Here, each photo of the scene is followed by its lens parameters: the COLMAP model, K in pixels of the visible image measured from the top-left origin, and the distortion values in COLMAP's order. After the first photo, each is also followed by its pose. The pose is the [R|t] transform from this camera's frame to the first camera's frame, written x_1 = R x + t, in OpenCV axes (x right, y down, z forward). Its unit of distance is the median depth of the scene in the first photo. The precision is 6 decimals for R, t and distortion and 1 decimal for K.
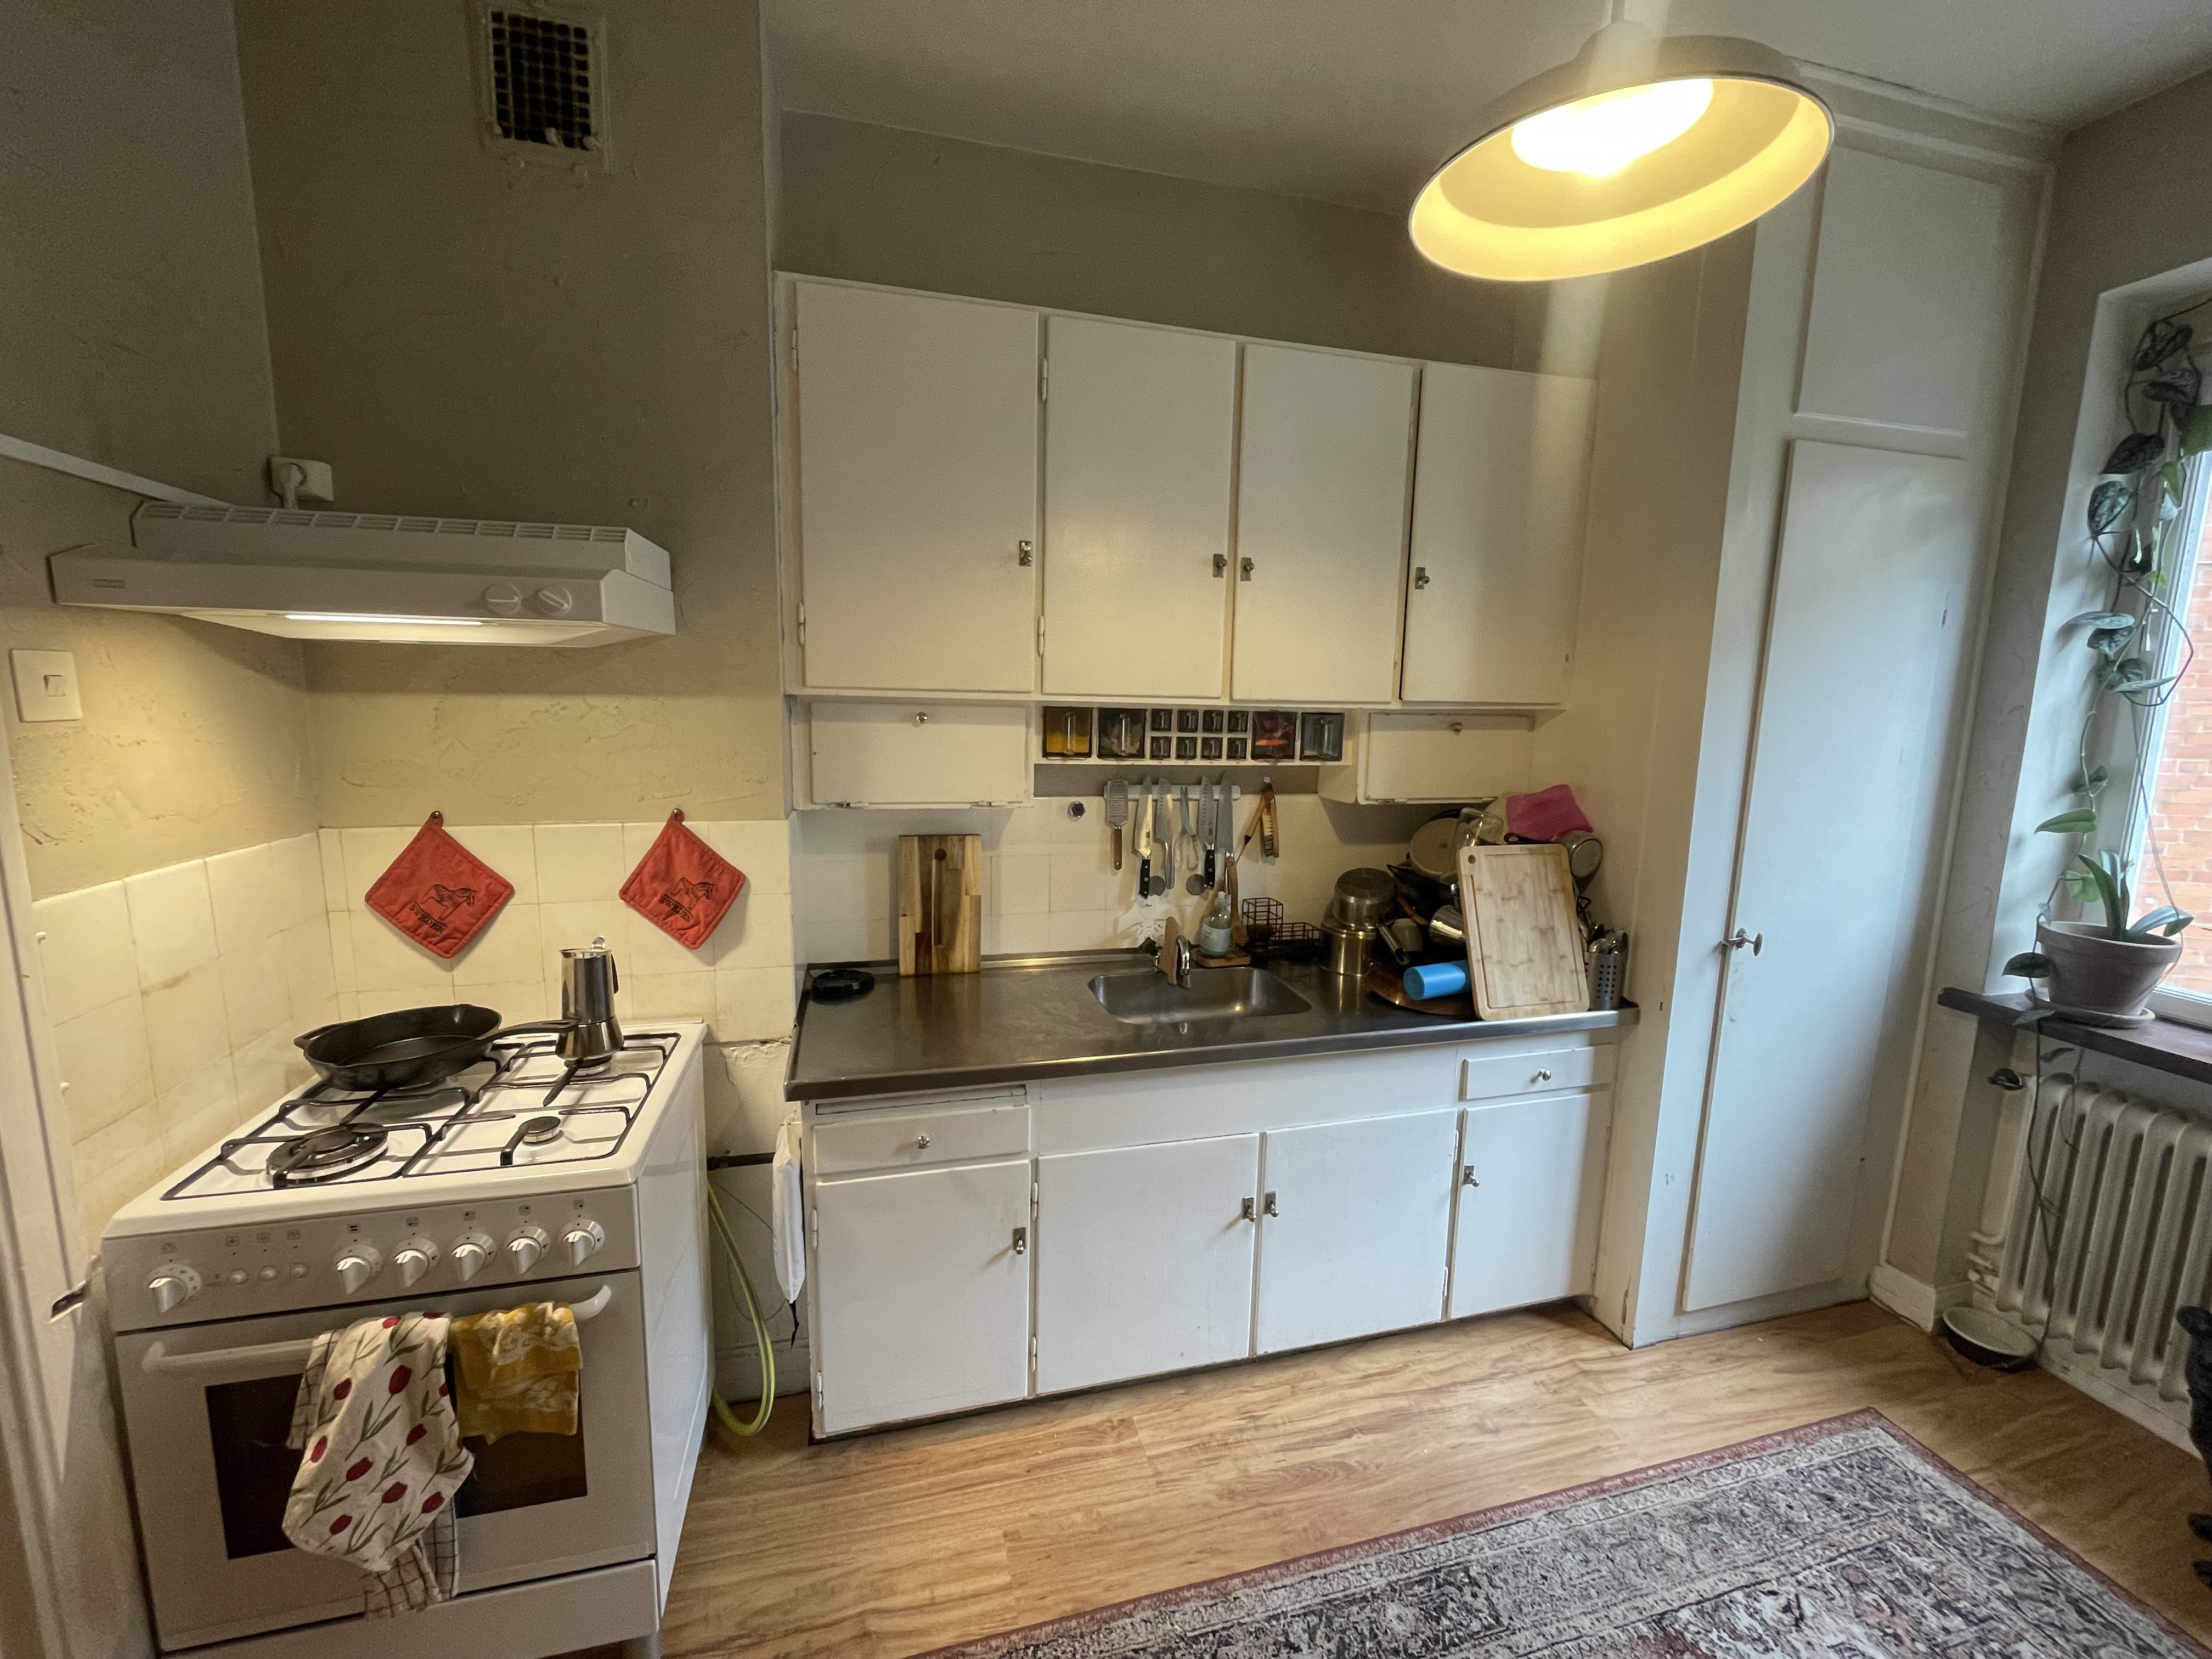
lens RADIAL K [[905.9, 0, 1096.8], [0, 905.9, 831.8], [0, 0, 1]] dist [-0.002857, -0.000356]
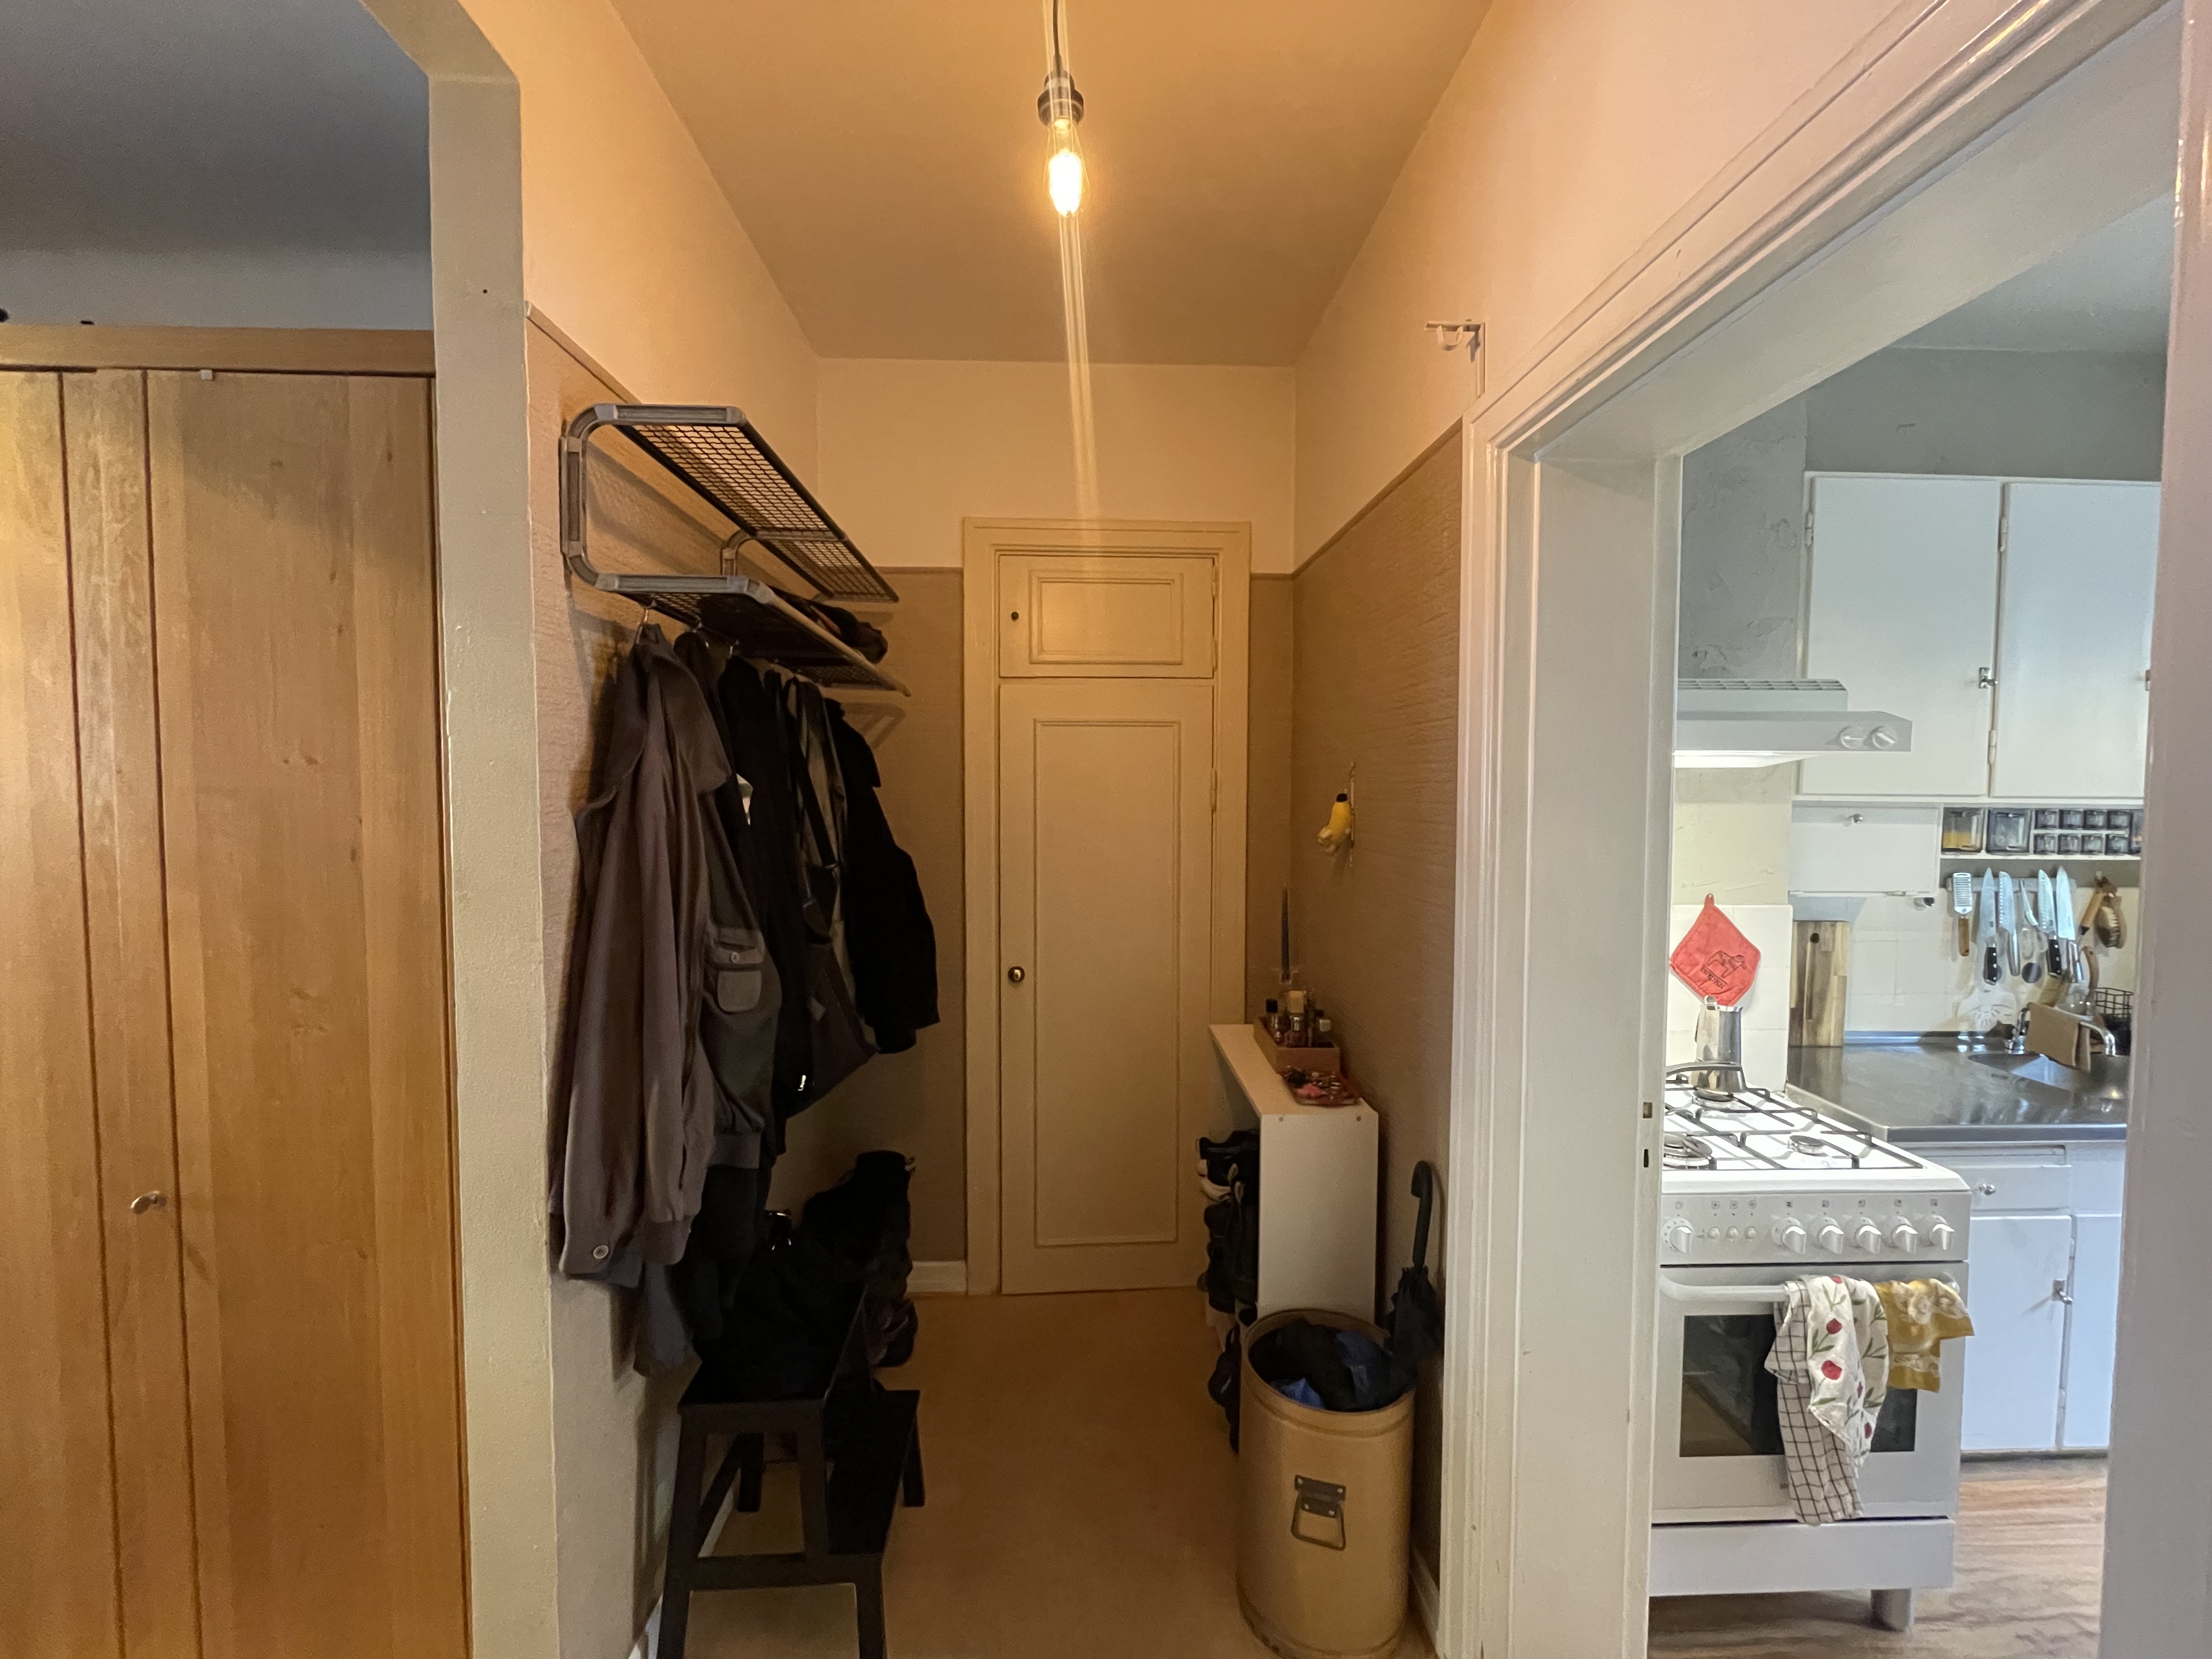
lens RADIAL K [[905.9, 0, 1107.0], [0, 905.9, 828.2], [0, 0, 1]] dist [-0.002857, -0.000356]
pose [[0.976039, -0.003390, -0.217571, -0.953218], [-0.019745, 0.994374, -0.104072, 0.028671], [0.216700, 0.105874, 0.970480, -0.360516]]
